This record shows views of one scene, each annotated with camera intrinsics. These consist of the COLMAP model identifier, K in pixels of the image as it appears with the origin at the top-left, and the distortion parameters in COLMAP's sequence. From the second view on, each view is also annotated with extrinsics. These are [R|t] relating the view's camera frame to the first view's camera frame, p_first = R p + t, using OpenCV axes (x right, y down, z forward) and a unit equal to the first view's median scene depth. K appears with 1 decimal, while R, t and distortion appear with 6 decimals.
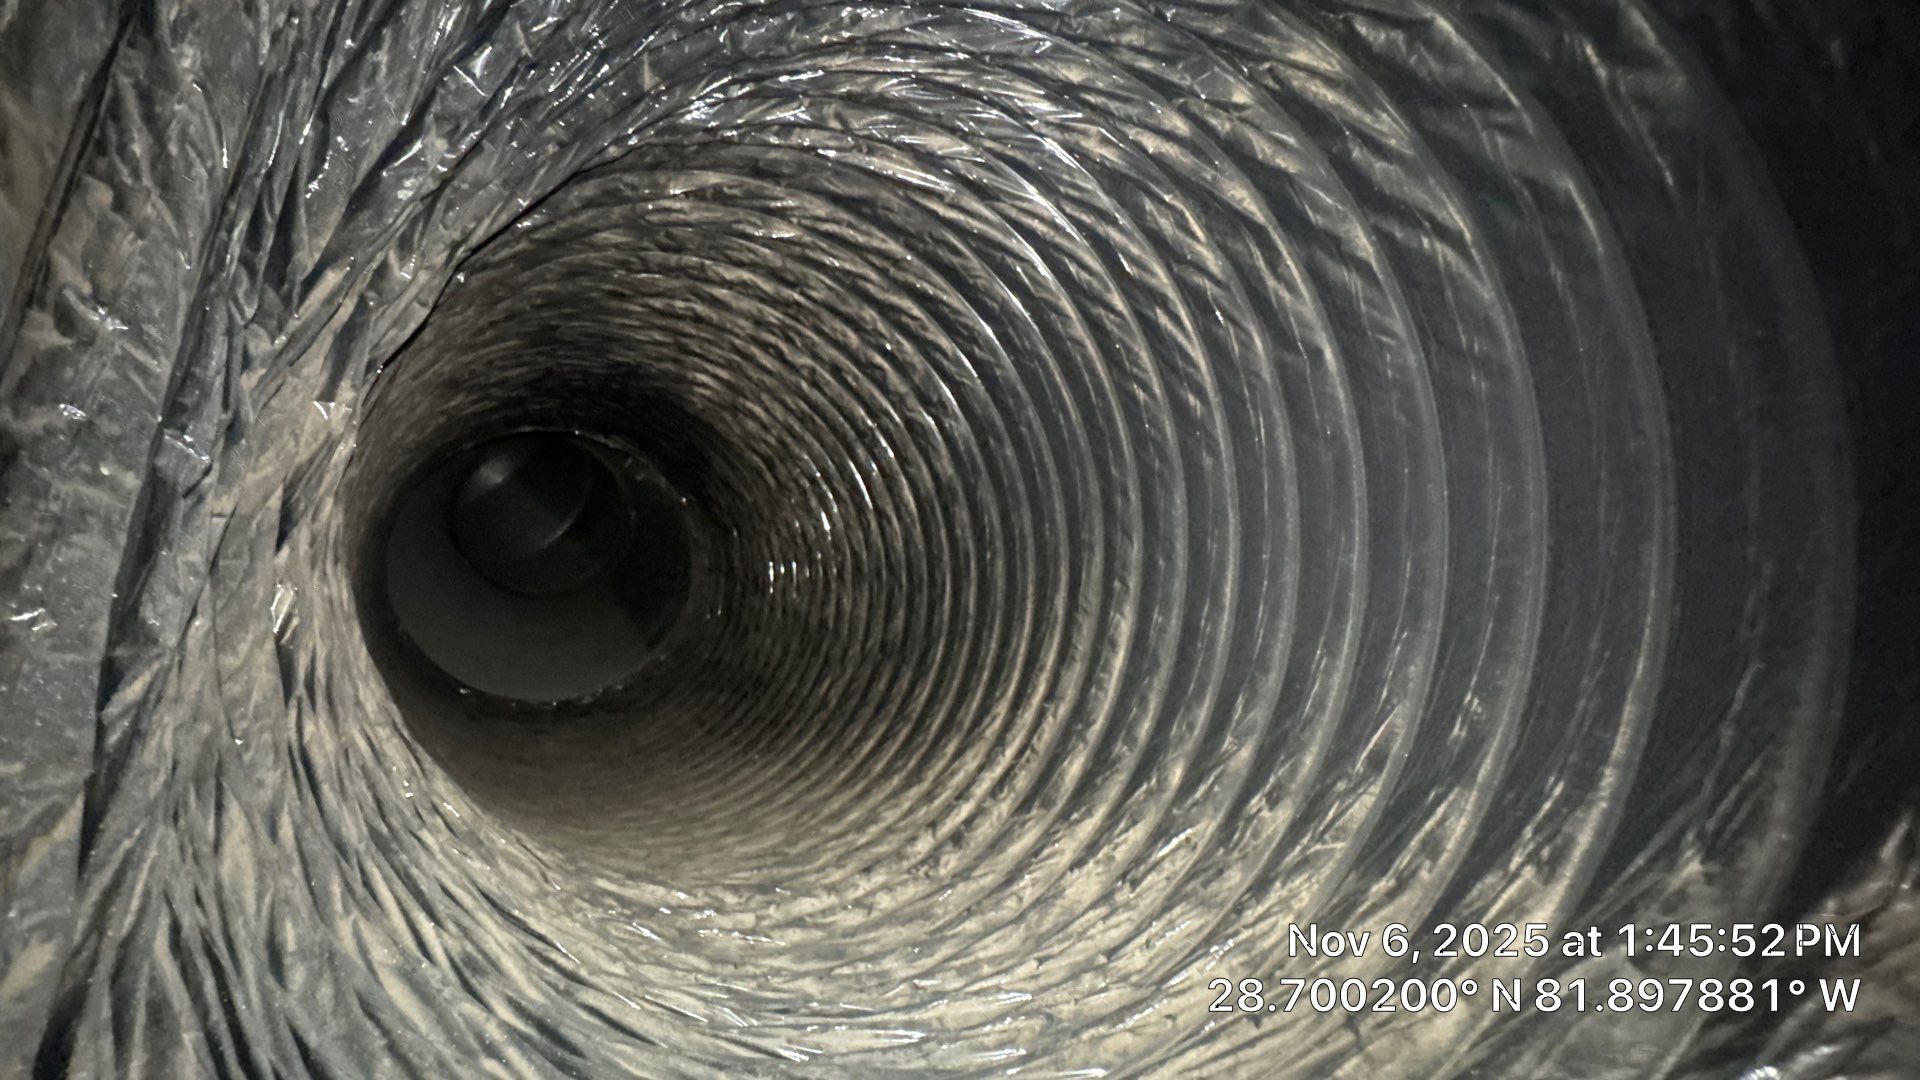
lens RADIAL K [[771.1, 0, 964.7], [0, 771.1, 553.2], [0, 0, 1]] dist [0.001497, 0.000652]
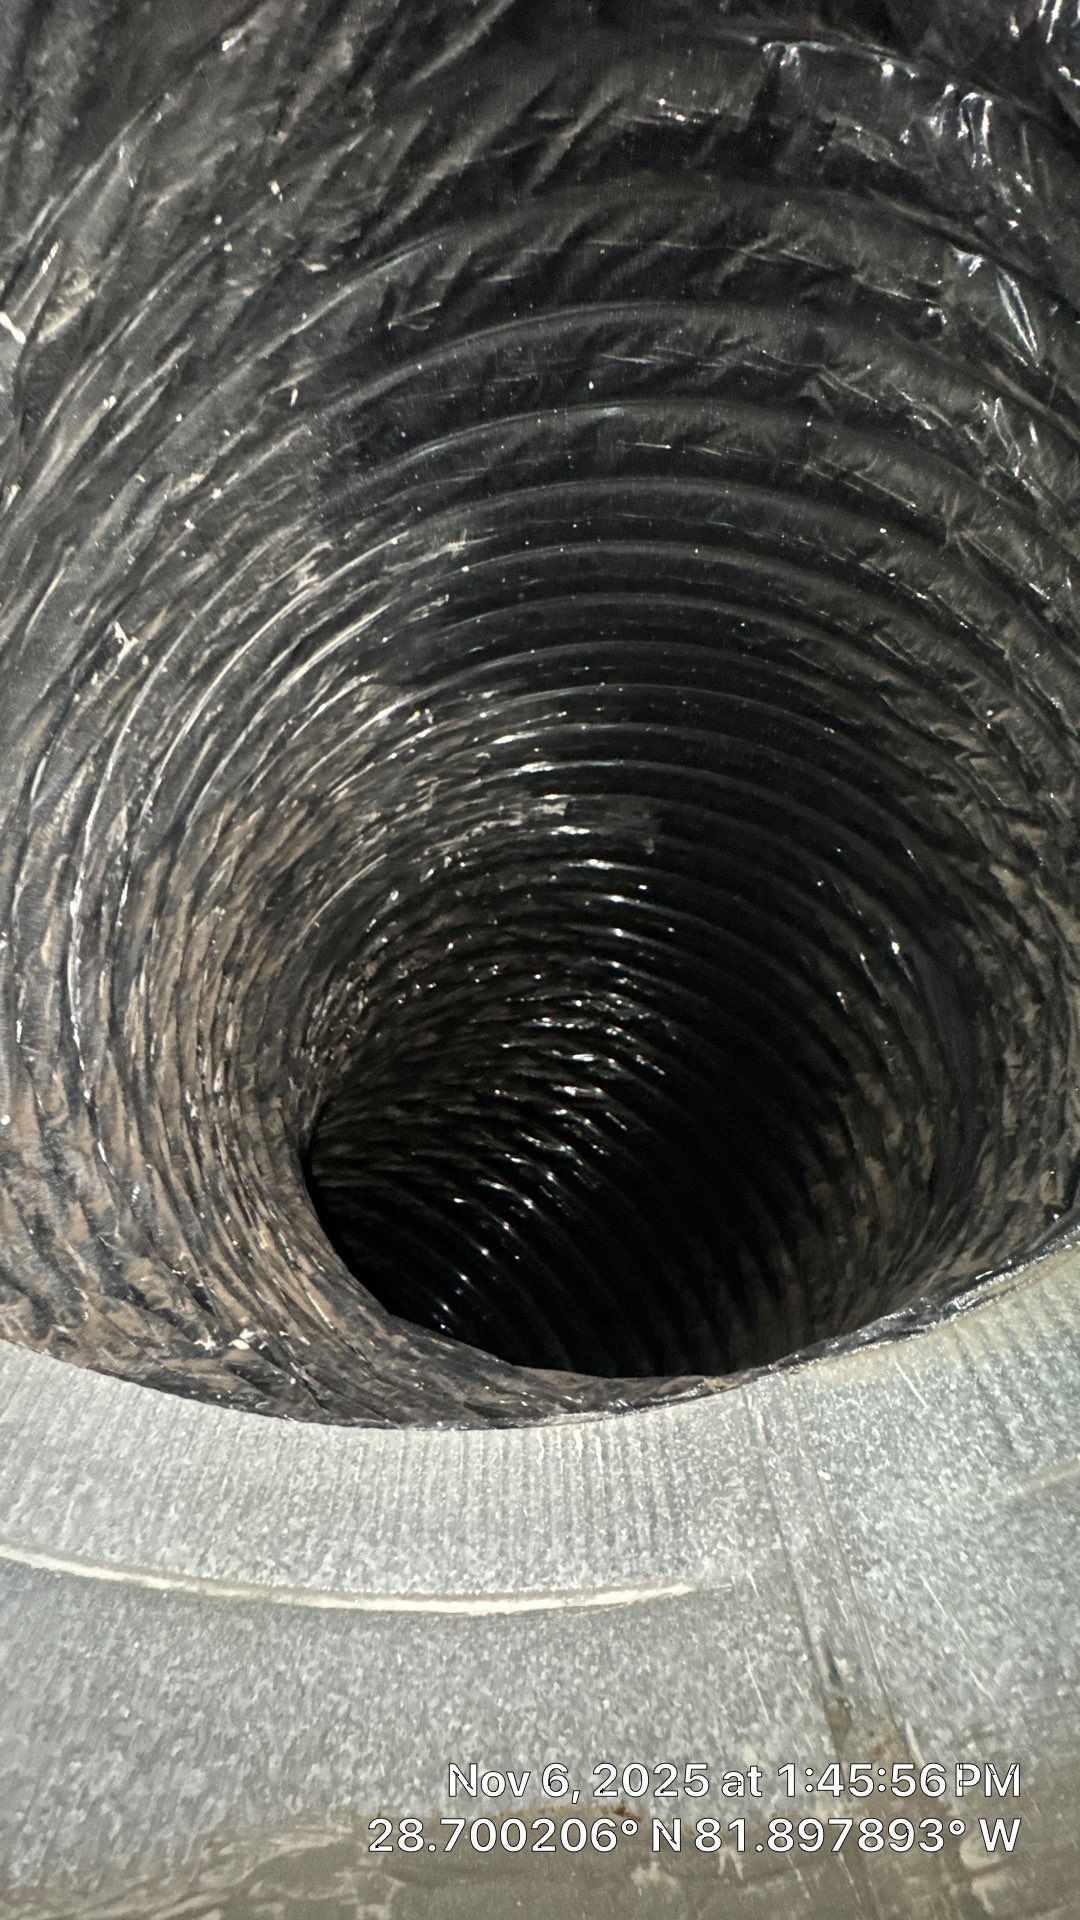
lens RADIAL K [[771.1, 0, 548.8], [0, 771.1, 954.9], [0, 0, 1]] dist [0.001497, 0.000652]
pose [[0.652320, -0.200283, 0.731003, -0.985885], [0.572697, 0.762002, -0.302277, -0.057681], [-0.496485, 0.615825, 0.611770, -0.642088]]
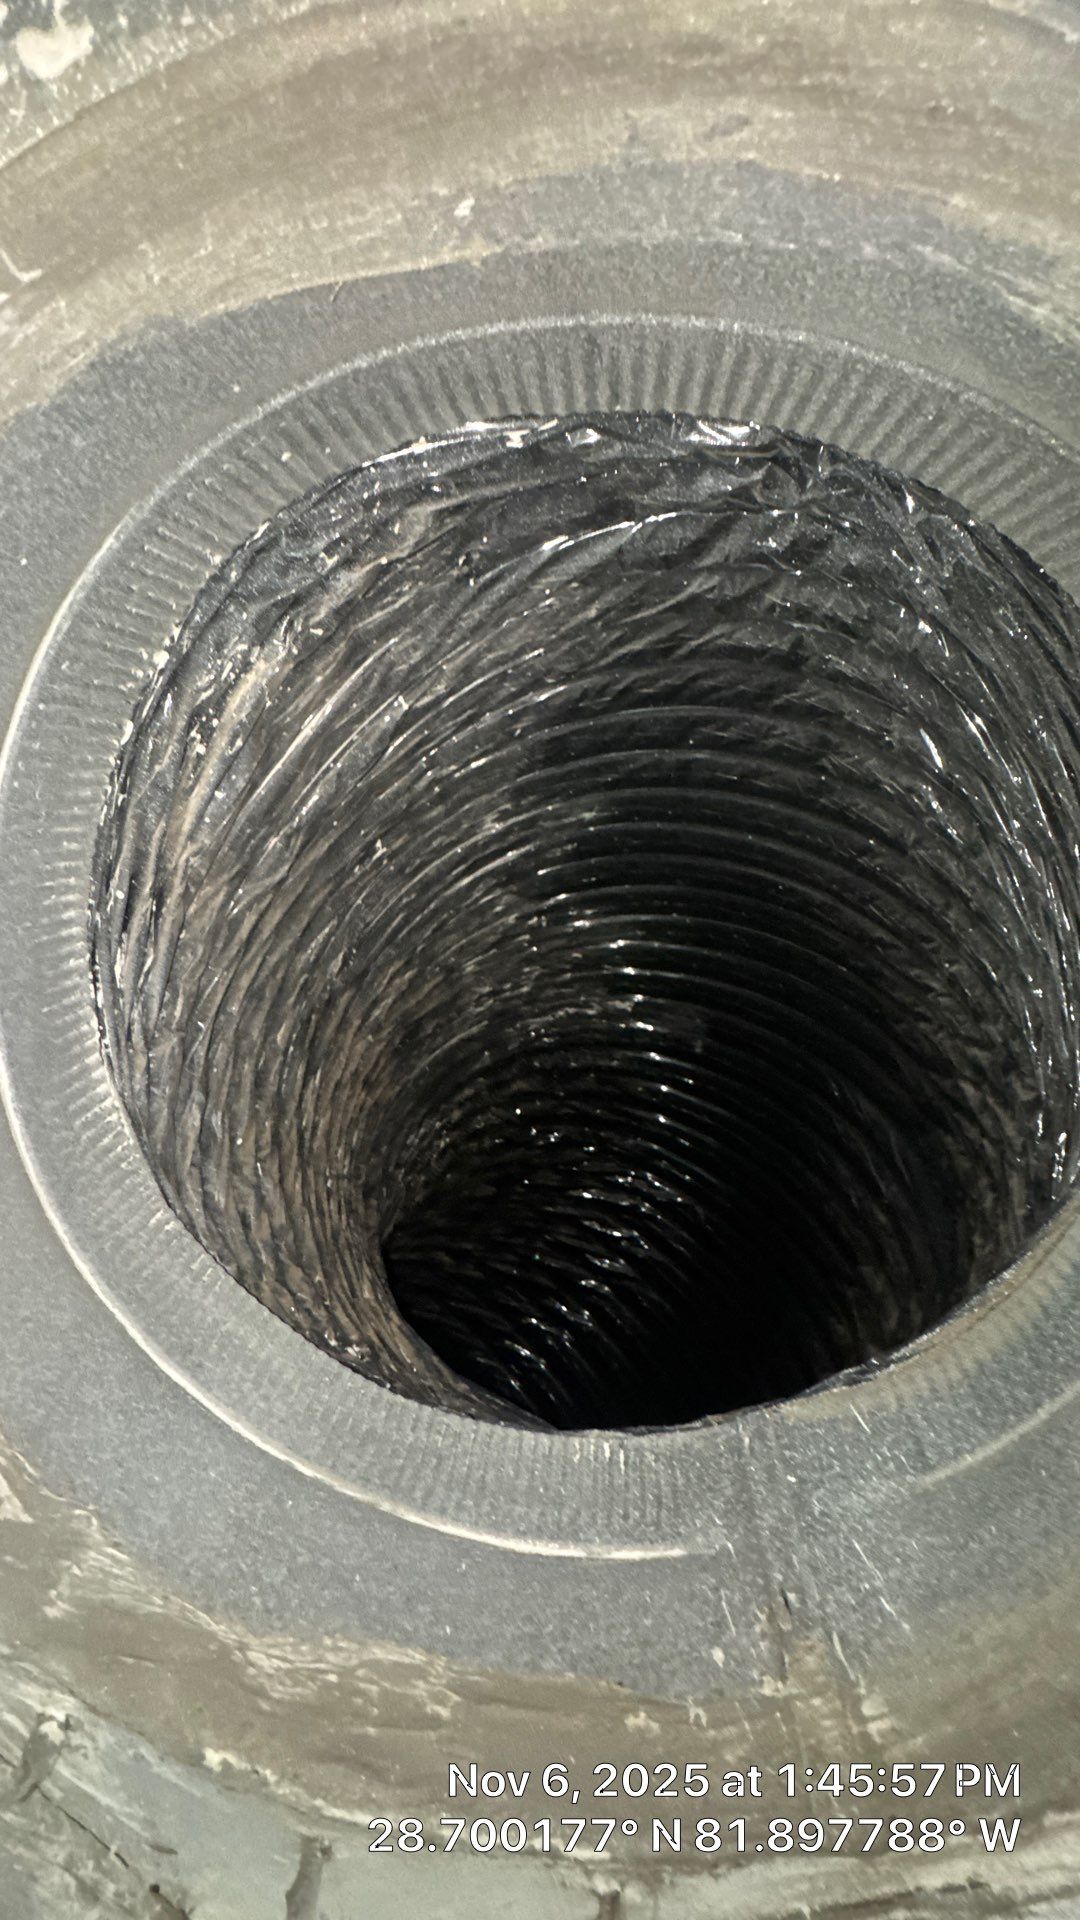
lens RADIAL K [[771.1, 0, 551.6], [0, 771.1, 957.3], [0, 0, 1]] dist [0.001497, 0.000652]
pose [[0.696354, 0.097928, 0.710986, -1.278476], [0.448160, 0.714436, -0.537339, 0.114860], [-0.560575, 0.692814, 0.453613, -0.733177]]
